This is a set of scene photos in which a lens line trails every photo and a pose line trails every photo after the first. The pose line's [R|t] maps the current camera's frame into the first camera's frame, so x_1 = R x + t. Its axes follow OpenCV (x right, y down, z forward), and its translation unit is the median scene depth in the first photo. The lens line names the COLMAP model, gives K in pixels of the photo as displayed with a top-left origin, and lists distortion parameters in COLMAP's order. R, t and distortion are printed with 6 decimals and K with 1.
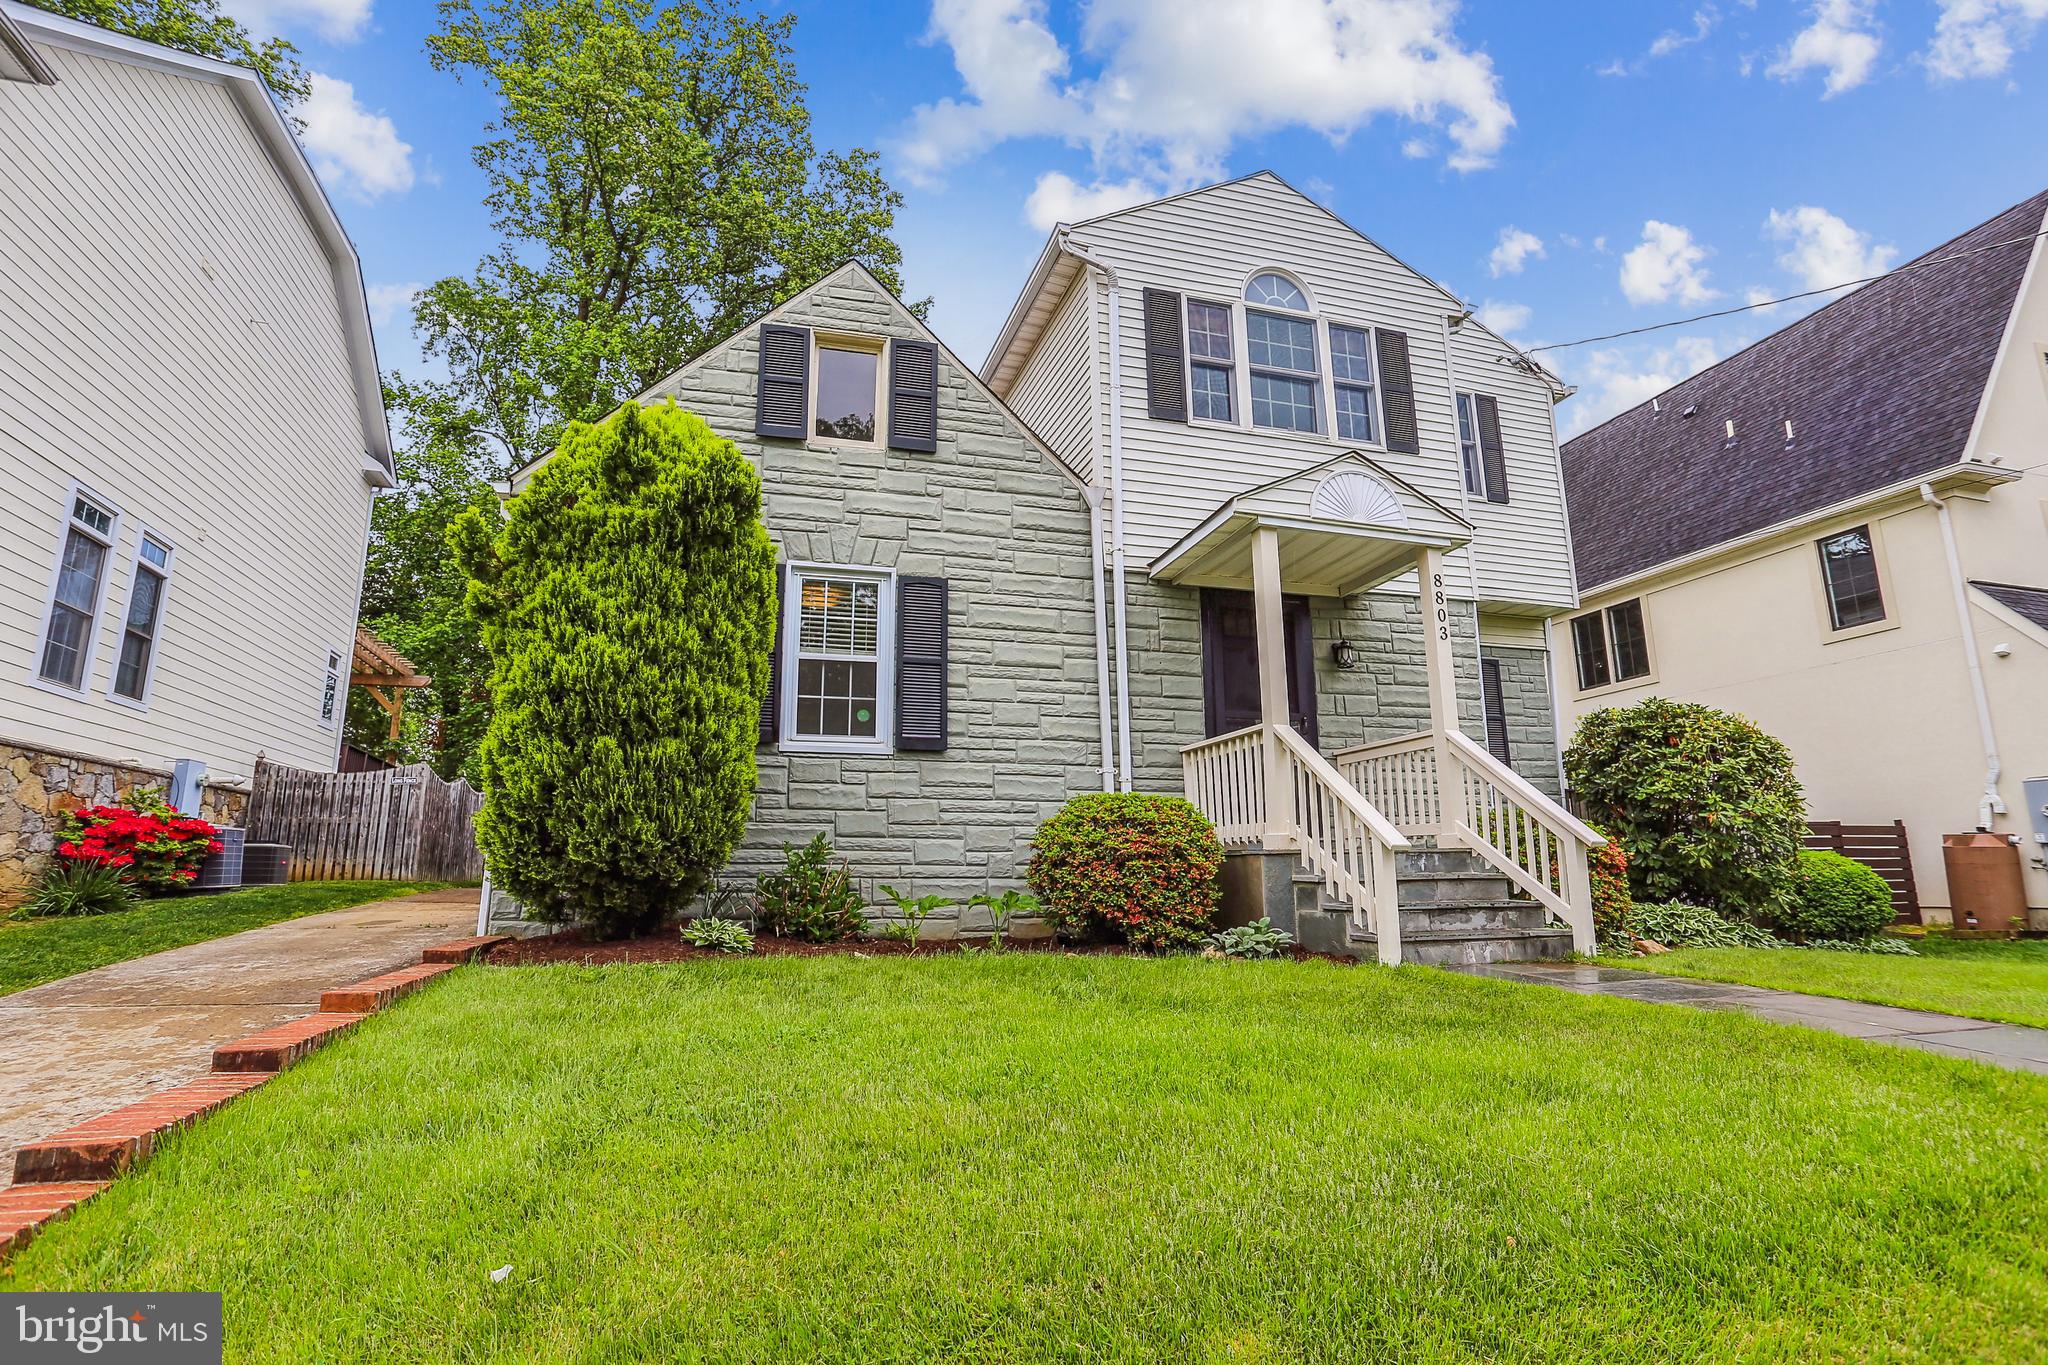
lens RADIAL K [[1043.3, 0, 1027.0], [0, 1043.3, 669.8], [0, 0, 1]] dist [-0.059509, 0.016569]
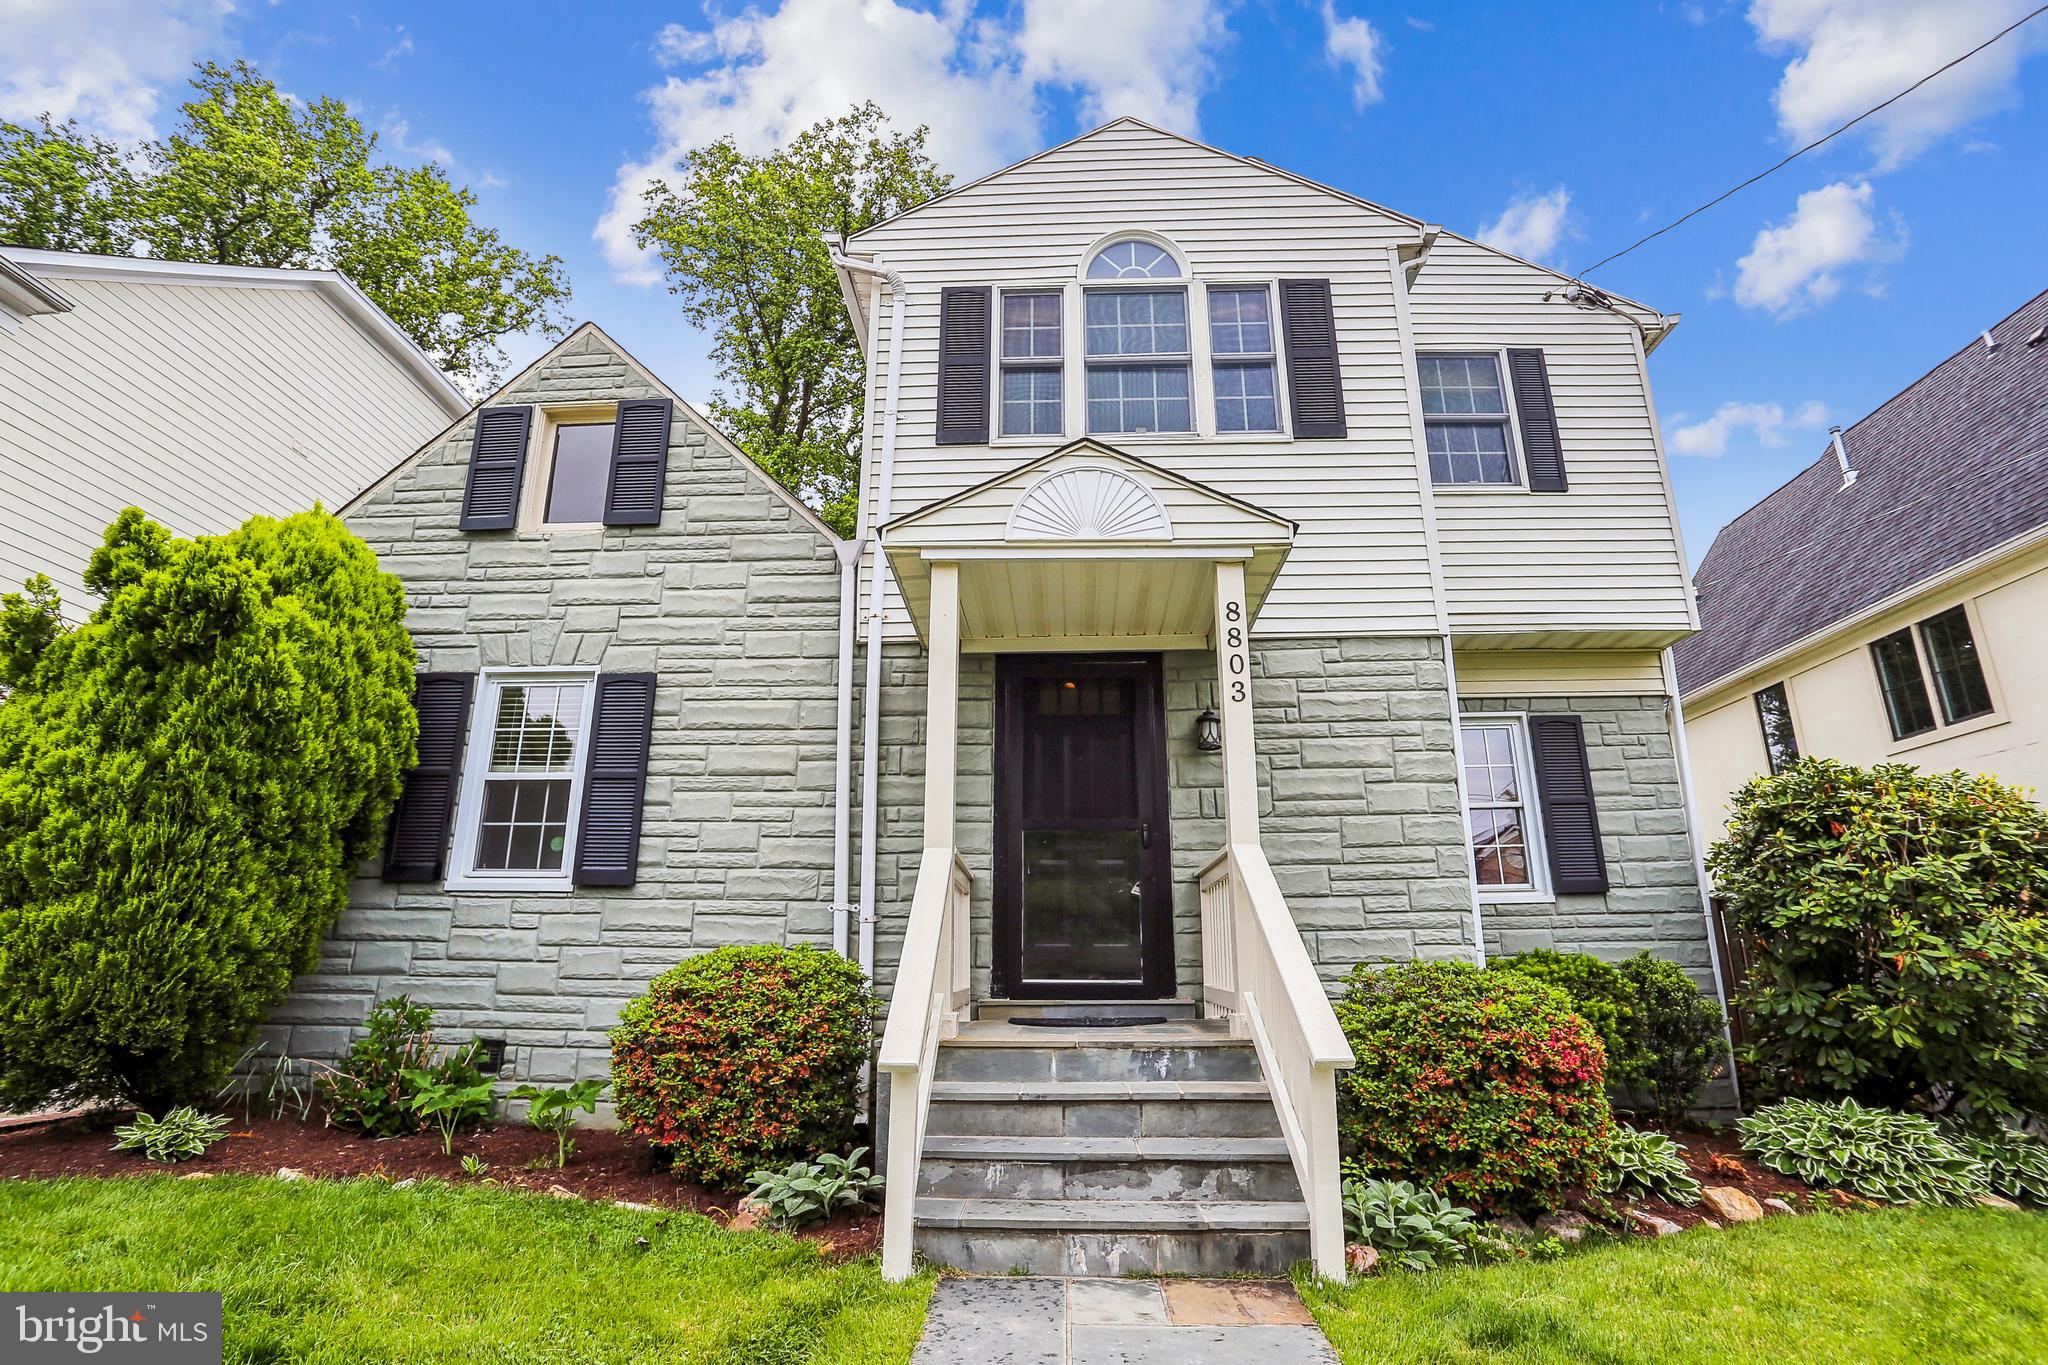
lens RADIAL K [[1043.3, 0, 1007.5], [0, 1043.3, 667.9], [0, 0, 1]] dist [-0.059509, 0.016569]
pose [[0.943155, -0.085984, -0.321039, 0.426899], [0.057849, 0.993681, -0.096187, 0.003572], [0.327281, 0.072148, 0.942169, 0.304049]]
